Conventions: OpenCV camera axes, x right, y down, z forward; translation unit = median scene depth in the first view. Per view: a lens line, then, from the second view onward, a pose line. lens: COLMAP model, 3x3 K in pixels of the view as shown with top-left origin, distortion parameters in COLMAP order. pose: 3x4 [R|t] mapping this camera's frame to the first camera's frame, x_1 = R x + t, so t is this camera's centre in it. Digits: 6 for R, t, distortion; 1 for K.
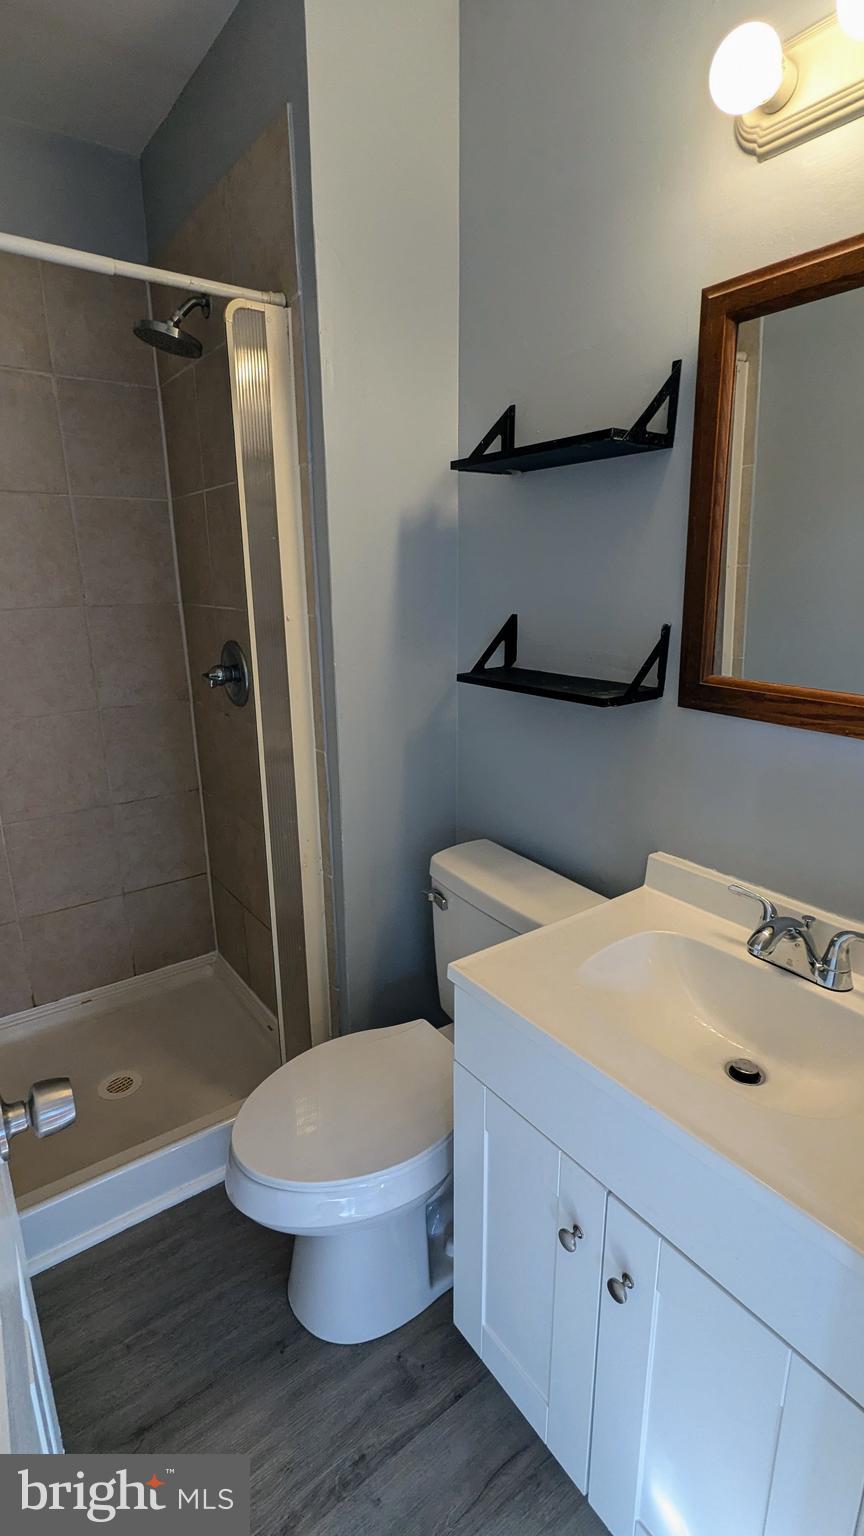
lens RADIAL K [[705.2, 0, 432.0], [0, 705.2, 768.0], [0, 0, 1]] dist [-0.010463, -0.000098]
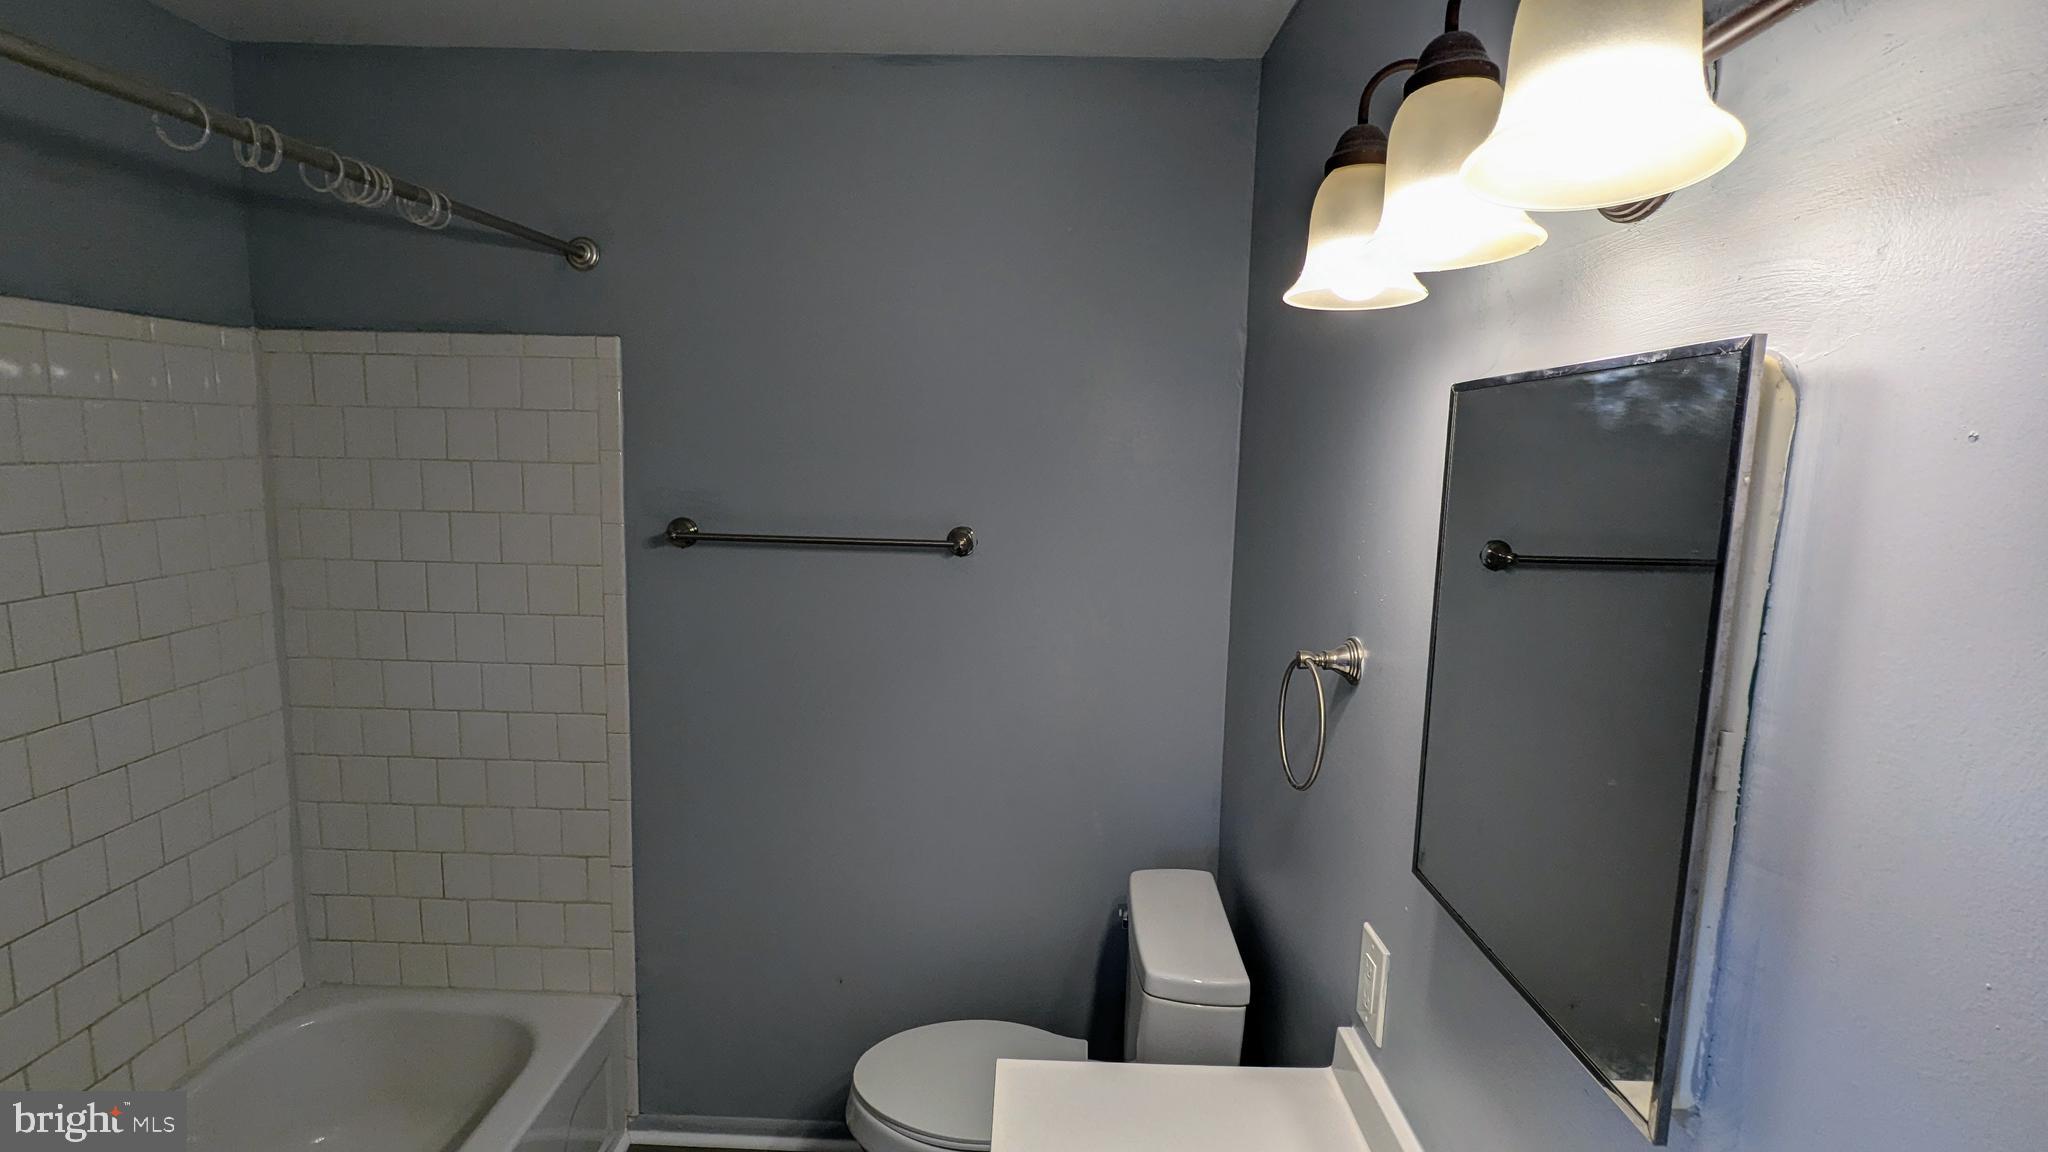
lens RADIAL K [[940.3, 0, 1024.0], [0, 940.3, 576.0], [0, 0, 1]] dist [-0.010463, -0.000098]
pose [[0.802391, 0.097258, -0.588820, 0.605530], [-0.186344, 0.978133, -0.092370, -0.190415], [0.566961, 0.183840, 0.802968, -0.023593]]
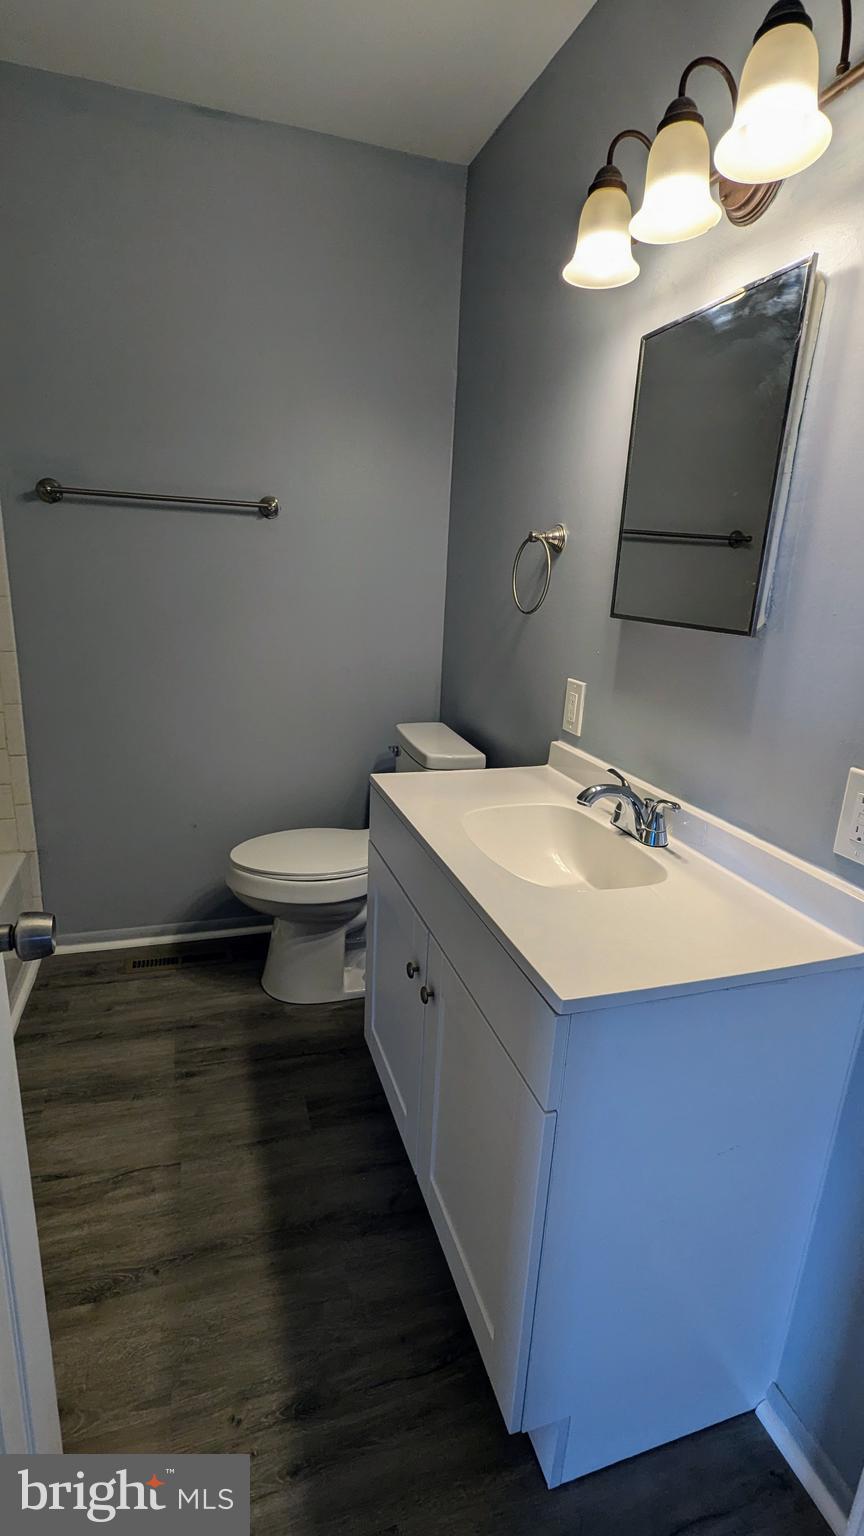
lens RADIAL K [[705.2, 0, 432.0], [0, 705.2, 768.0], [0, 0, 1]] dist [-0.010463, -0.000098]
pose [[0.949462, 0.131049, -0.285217, 0.507343], [-0.131842, 0.991133, 0.016508, 0.191274], [0.284852, 0.021930, 0.958321, -0.333816]]
